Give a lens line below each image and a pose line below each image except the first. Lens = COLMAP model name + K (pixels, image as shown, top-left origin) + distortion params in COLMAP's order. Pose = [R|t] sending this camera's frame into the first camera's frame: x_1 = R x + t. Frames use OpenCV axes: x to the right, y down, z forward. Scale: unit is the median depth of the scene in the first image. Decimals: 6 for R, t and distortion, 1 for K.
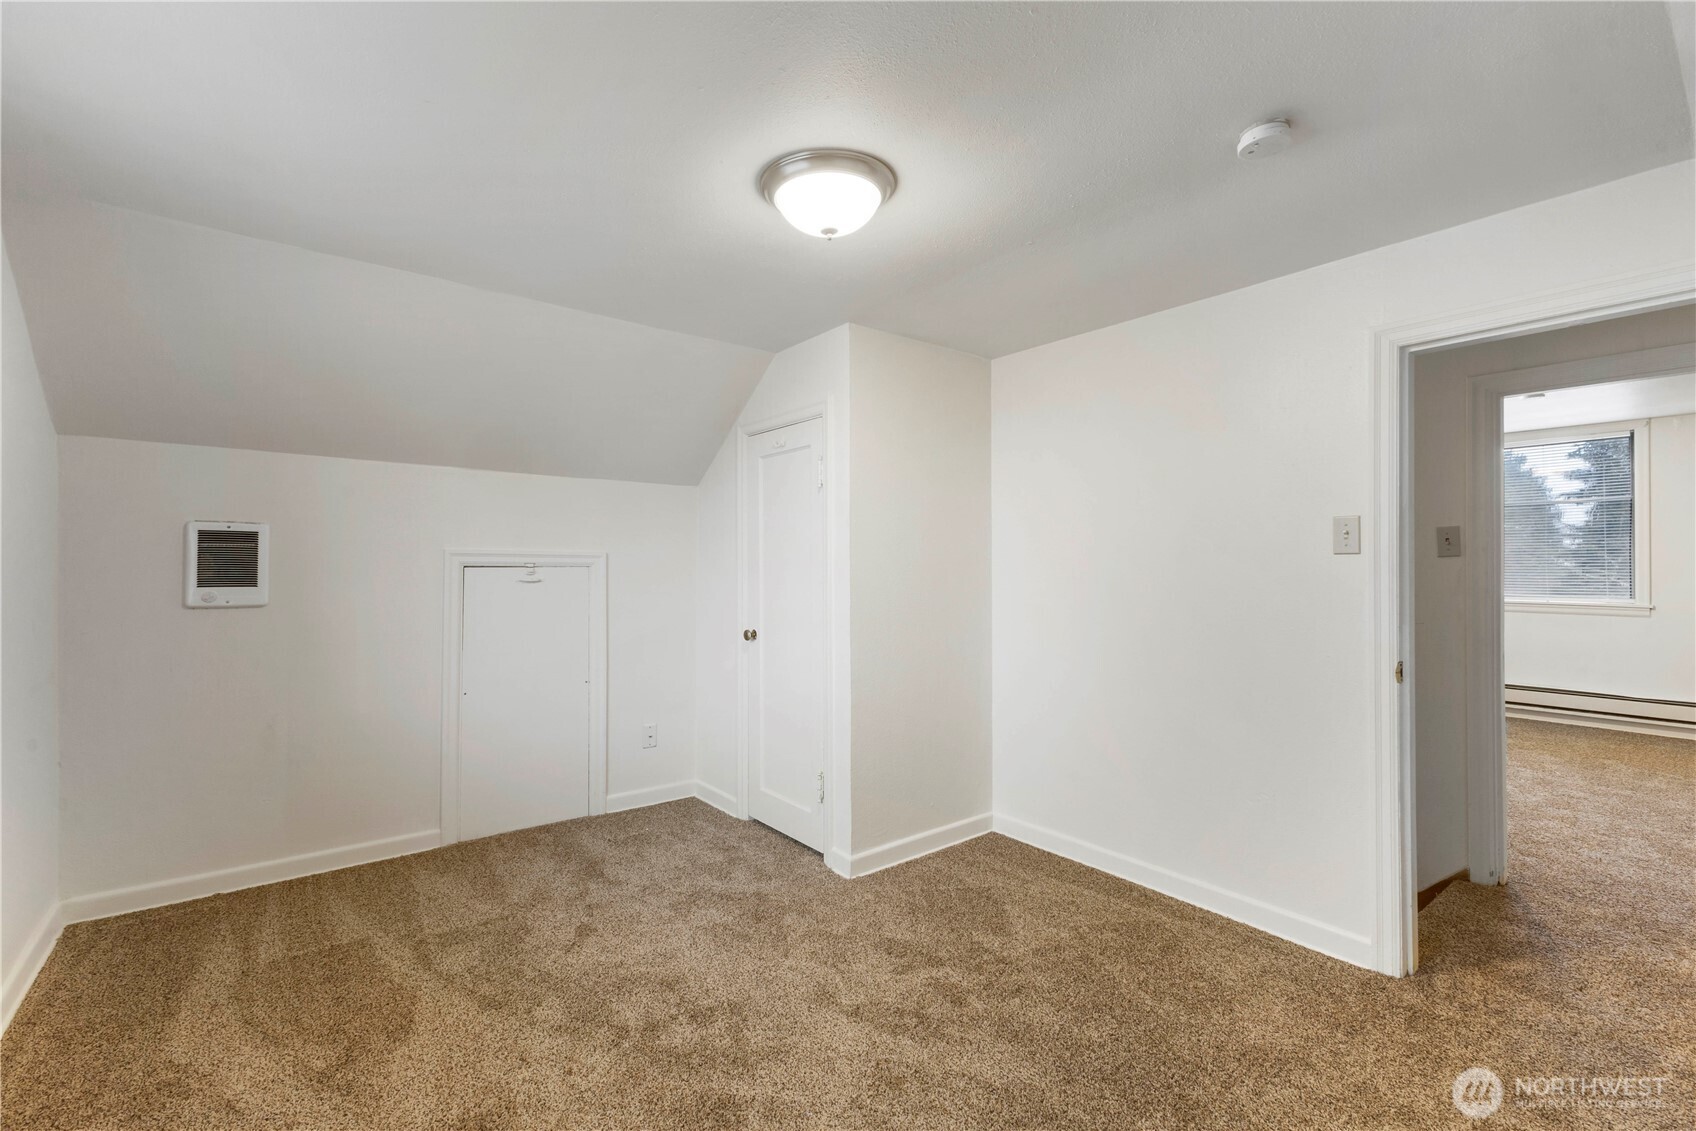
lens RADIAL K [[742.3, 0, 851.4], [0, 742.3, 561.8], [0, 0, 1]] dist [0.015478, -0.004747]
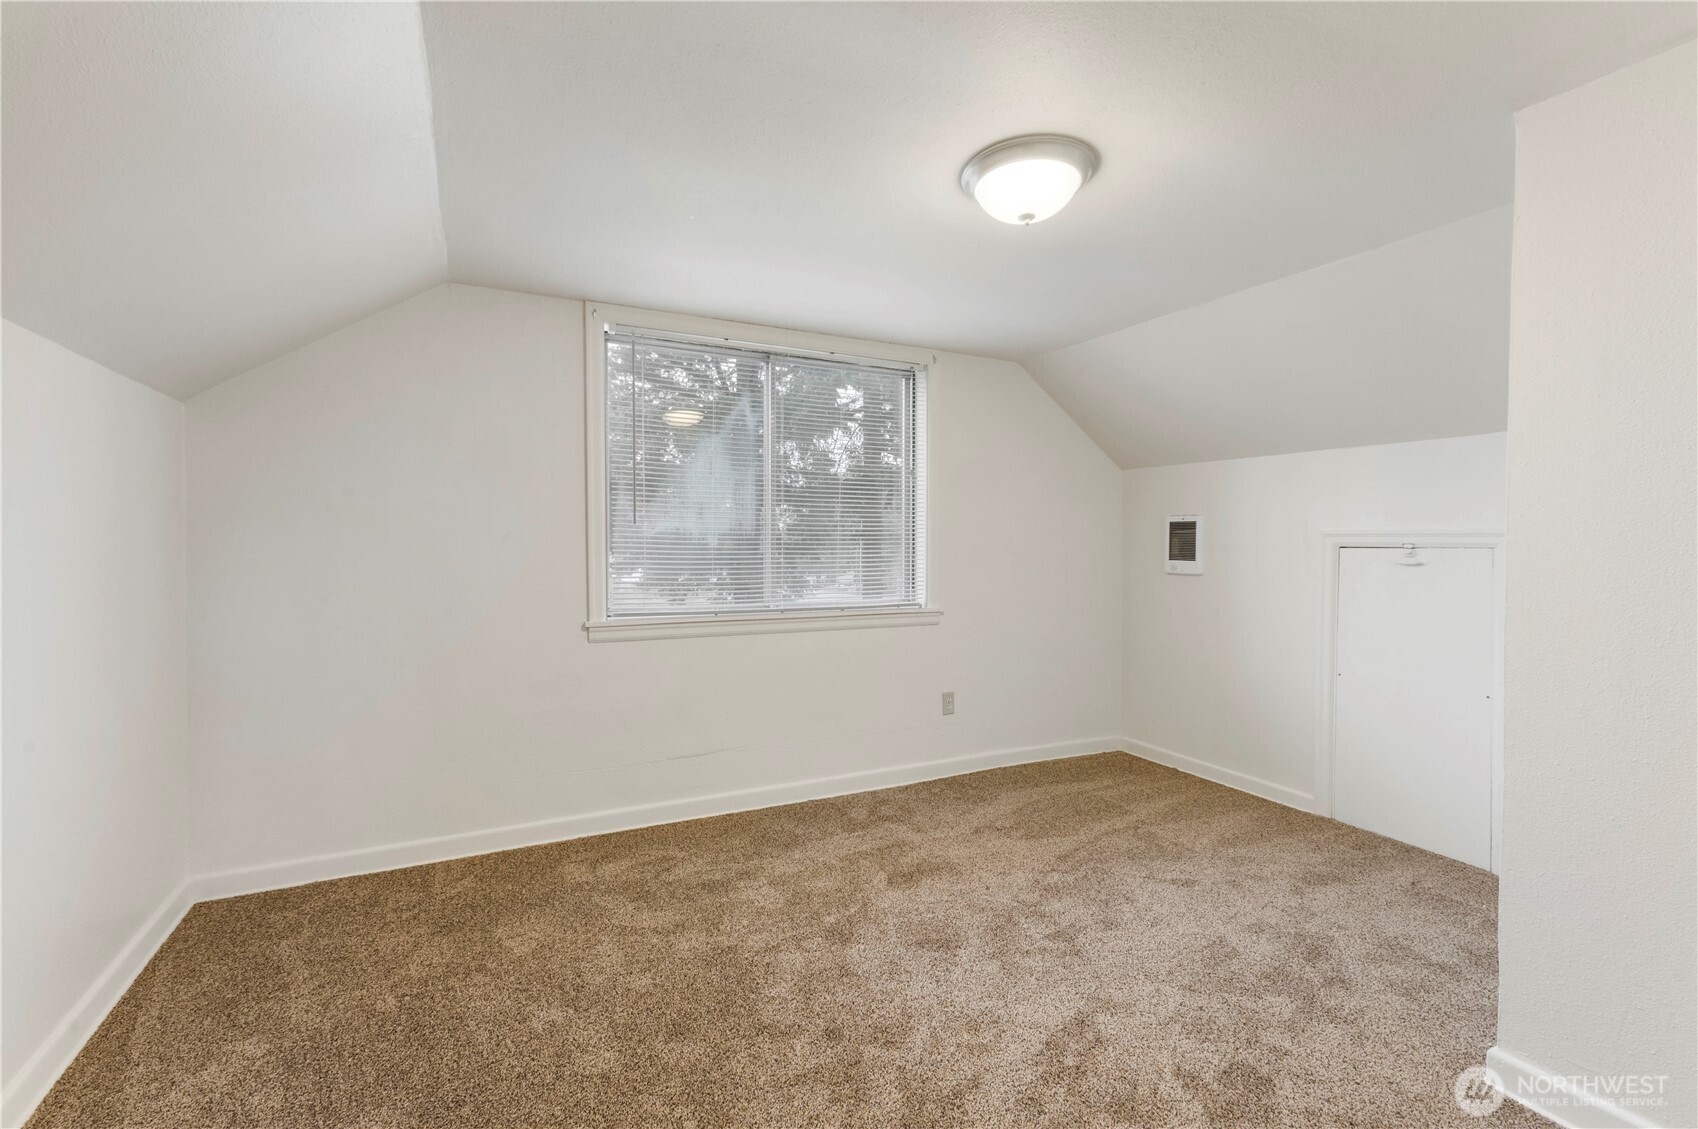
lens RADIAL K [[756.5, 0, 849.0], [0, 756.5, 564.5], [0, 0, 1]] dist [0.000915, 0.000010]
pose [[-0.215250, 0.021244, -0.976328, 0.730487], [-0.003246, 0.999742, 0.022469, 0.010676], [0.976554, 0.008006, -0.215126, 0.686212]]
